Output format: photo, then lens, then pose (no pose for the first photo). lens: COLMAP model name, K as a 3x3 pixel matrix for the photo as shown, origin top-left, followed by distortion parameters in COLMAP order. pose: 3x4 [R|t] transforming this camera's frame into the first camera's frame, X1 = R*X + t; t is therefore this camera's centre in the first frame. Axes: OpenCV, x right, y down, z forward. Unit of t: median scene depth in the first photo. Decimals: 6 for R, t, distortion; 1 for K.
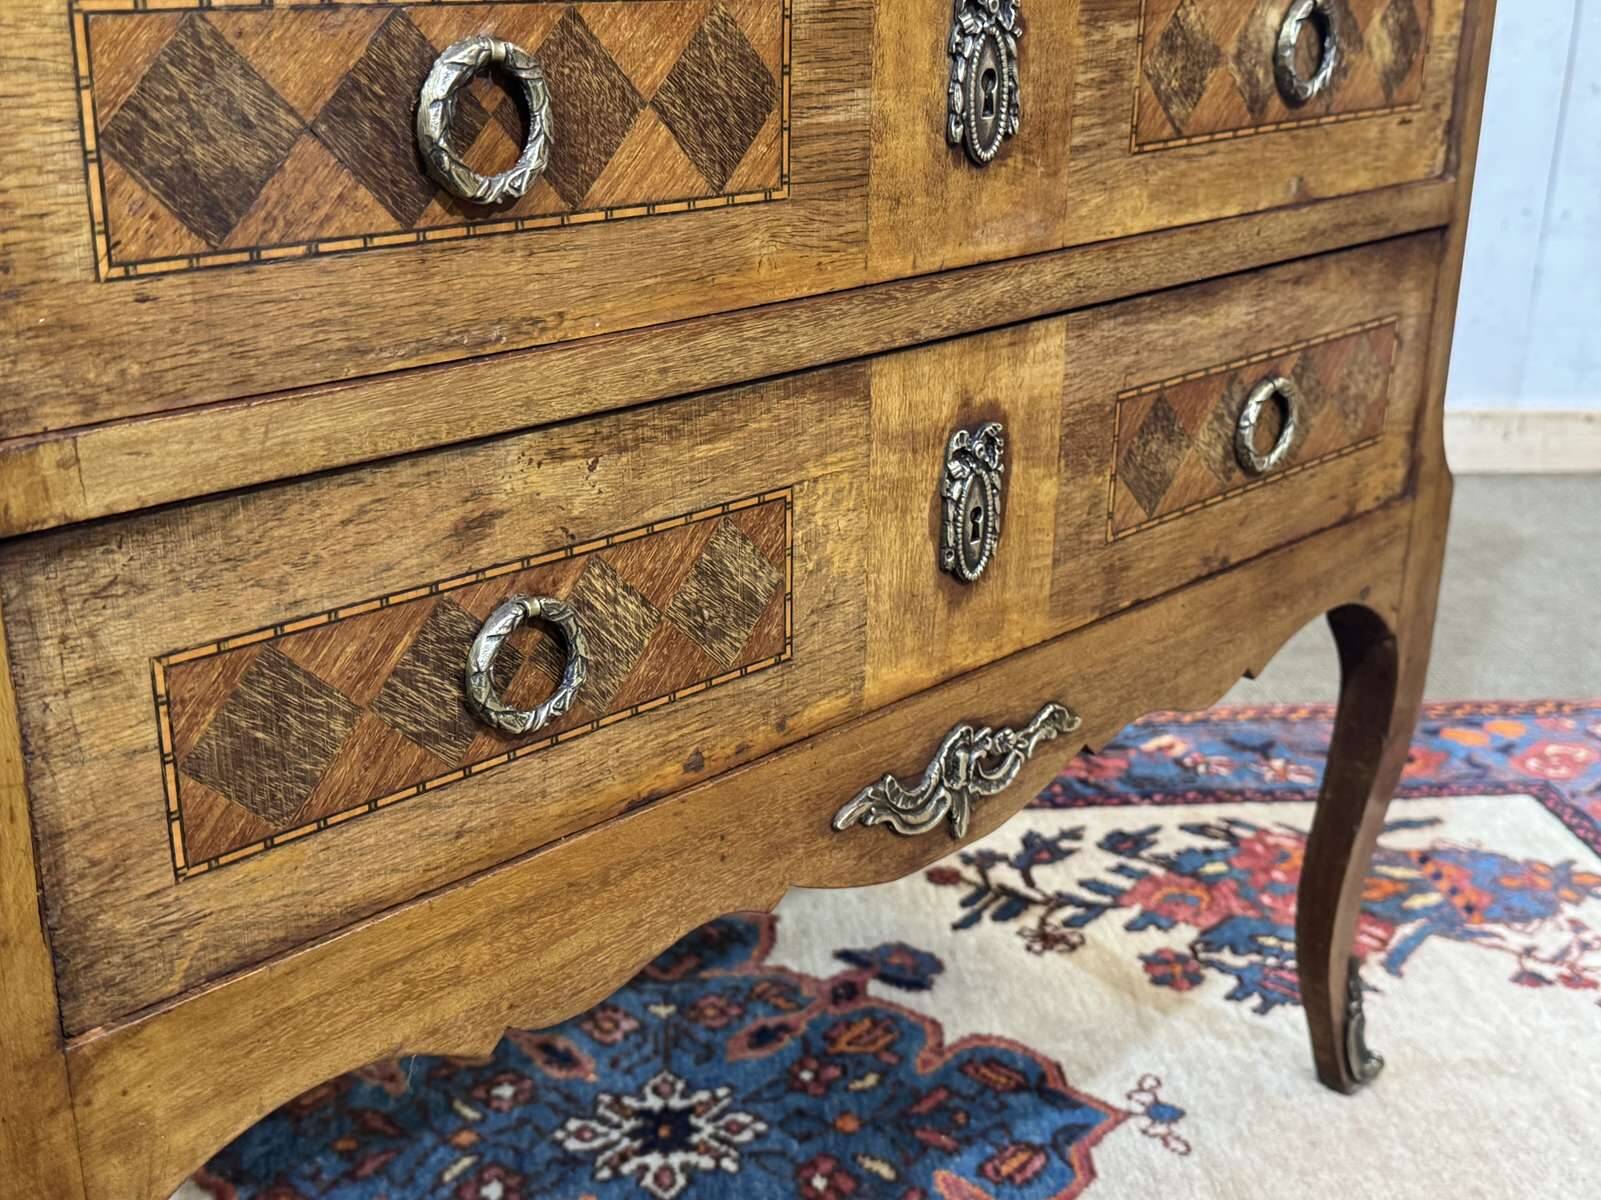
lens RADIAL K [[1882.0, 0, 792.7], [0, 1882.0, 619.3], [0, 0, 1]] dist [0.105680, 0.000000]
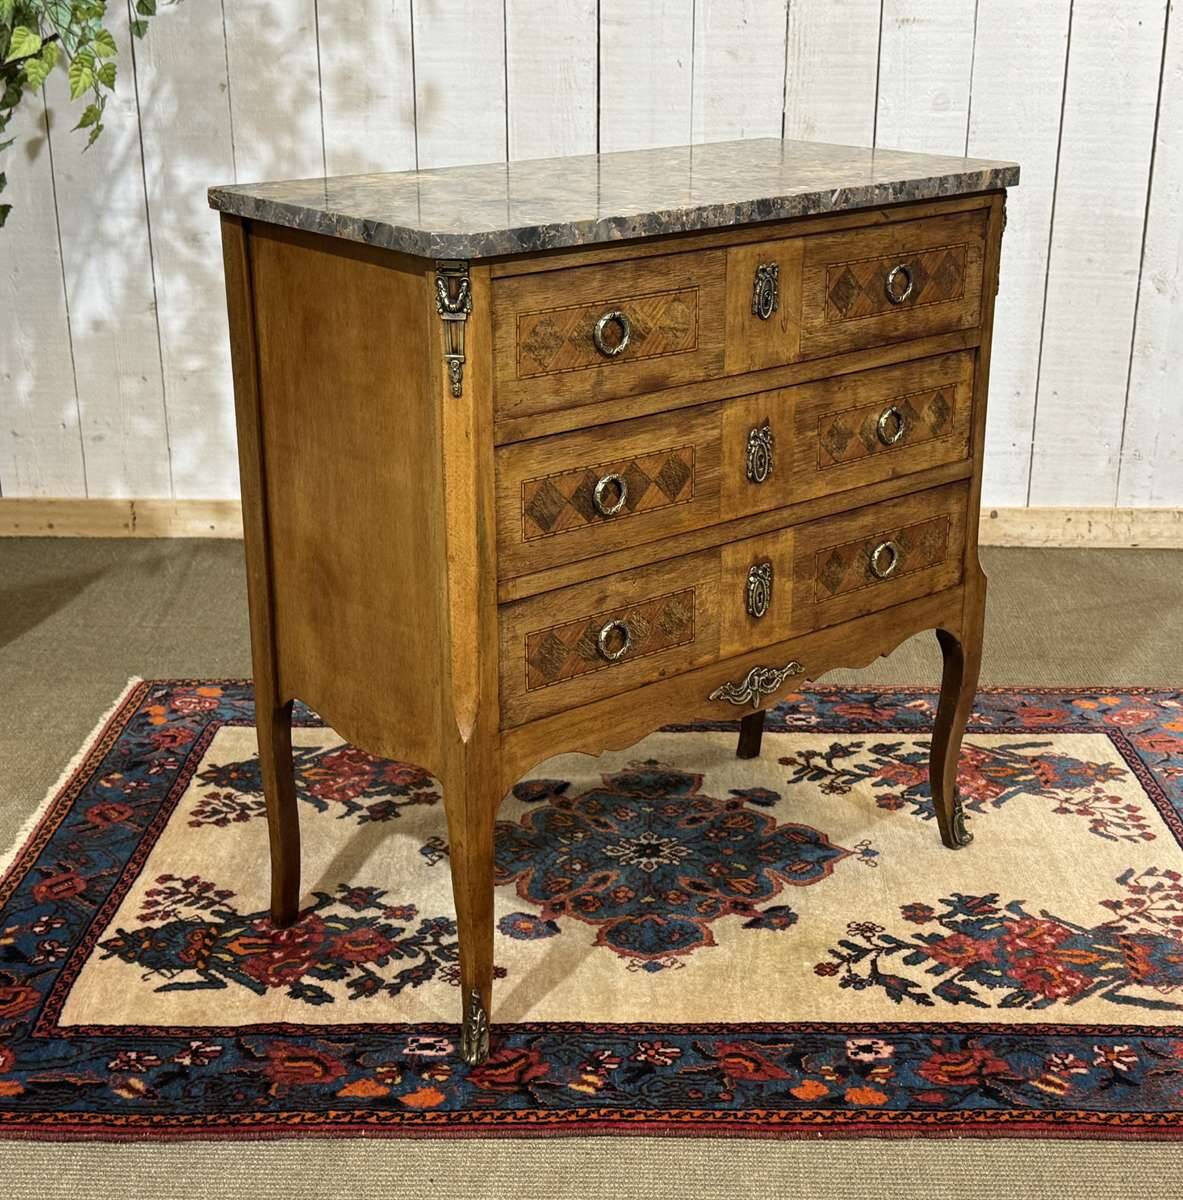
lens RADIAL K [[1876.9, 0, 610.2], [0, 1876.9, 629.0], [0, 0, 1]] dist [0.138308, 0.000000]
pose [[0.996051, 0.019785, -0.086546, 0.079222], [-0.020370, 0.999775, -0.005884, 0.013398], [0.086410, 0.007624, 0.996230, -1.291624]]
